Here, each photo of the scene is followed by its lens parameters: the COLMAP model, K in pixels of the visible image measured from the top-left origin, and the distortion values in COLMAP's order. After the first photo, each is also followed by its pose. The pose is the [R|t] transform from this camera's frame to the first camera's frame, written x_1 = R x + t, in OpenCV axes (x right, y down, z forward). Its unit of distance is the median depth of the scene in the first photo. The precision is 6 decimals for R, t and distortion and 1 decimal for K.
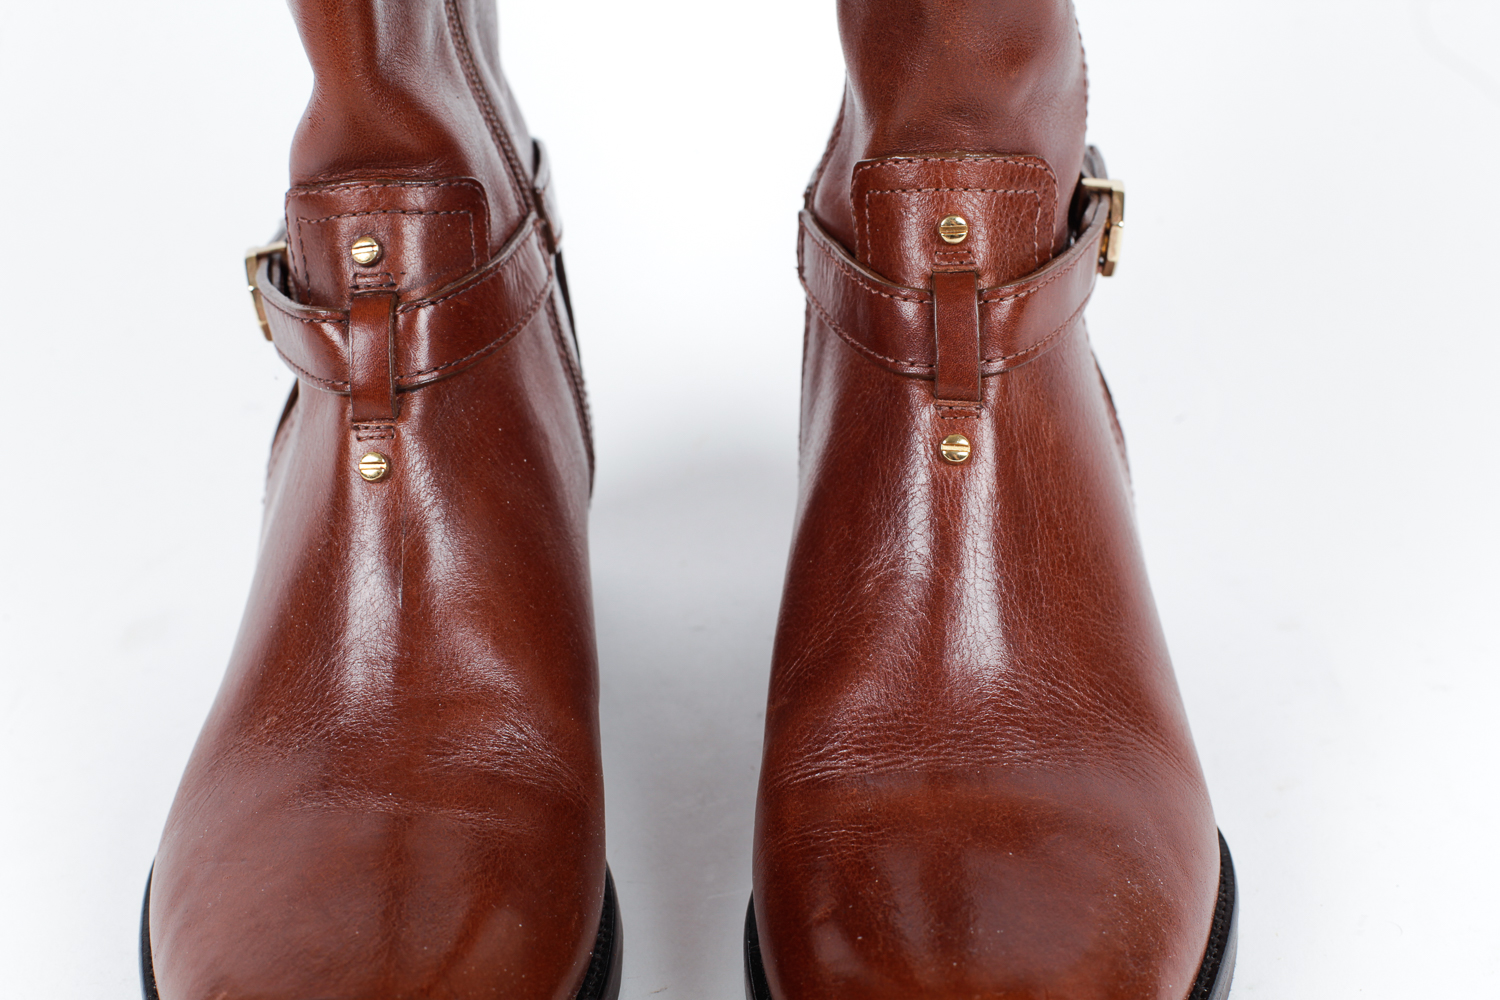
lens RADIAL K [[2354.1, 0, 750.0], [0, 2354.1, 500.0], [0, 0, 1]] dist [-0.207918, 0.089194]
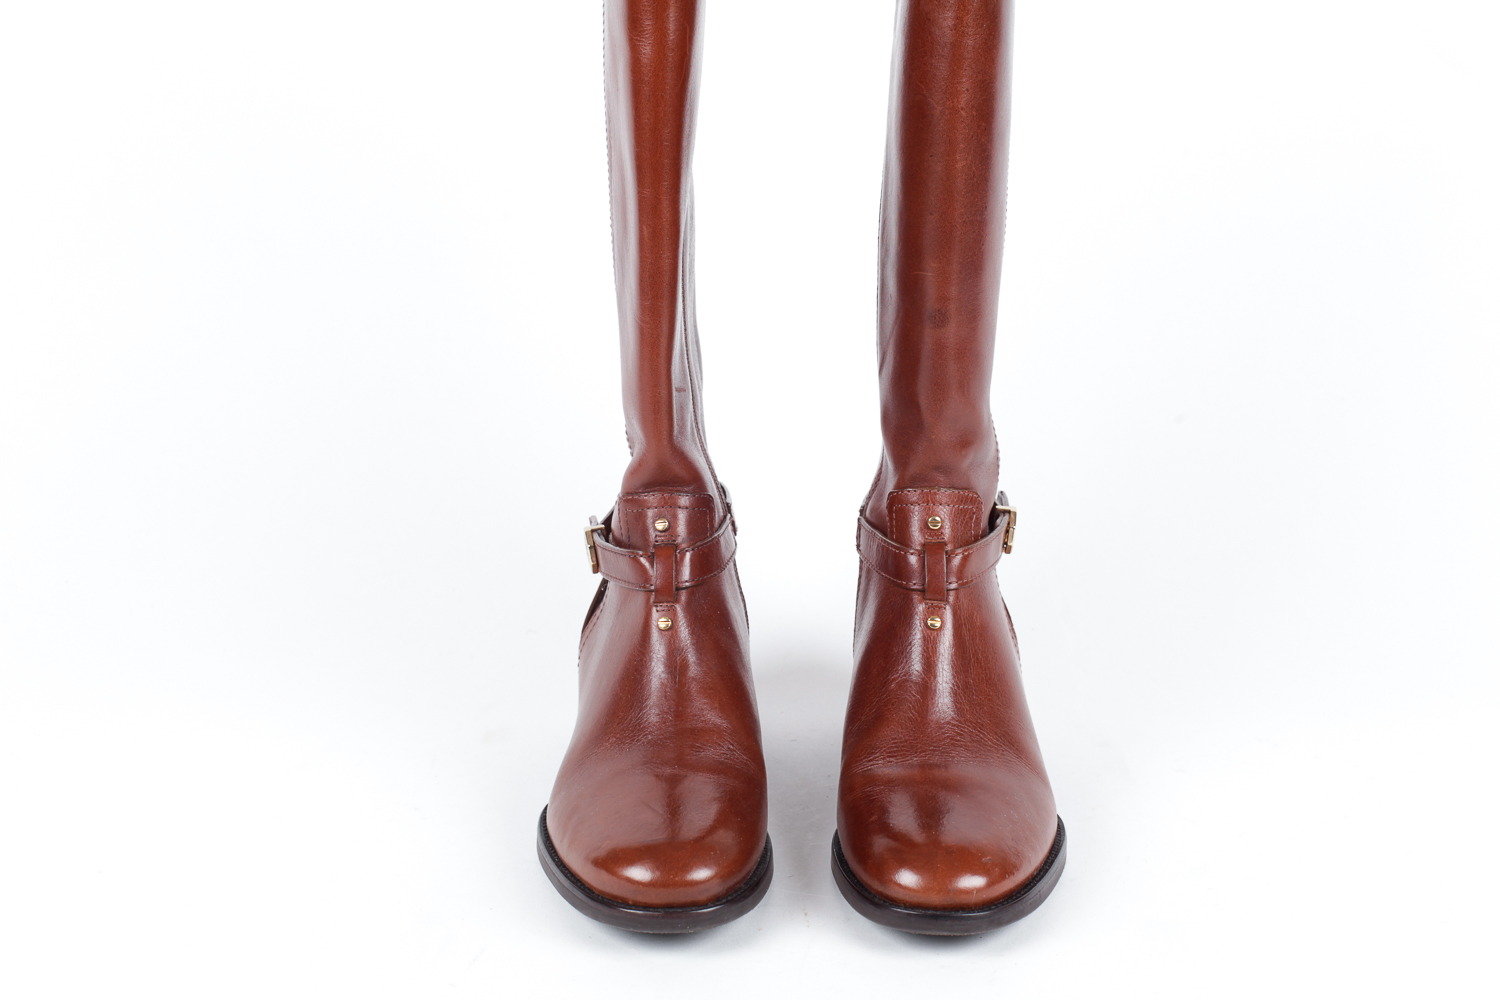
lens RADIAL K [[2354.1, 0, 750.0], [0, 2354.1, 500.0], [0, 0, 1]] dist [-0.207918, 0.089194]
pose [[0.999354, 0.028555, 0.021817, -0.130284], [-0.024402, 0.984909, -0.171342, 0.237807], [-0.026380, 0.170699, 0.984970, -1.126871]]
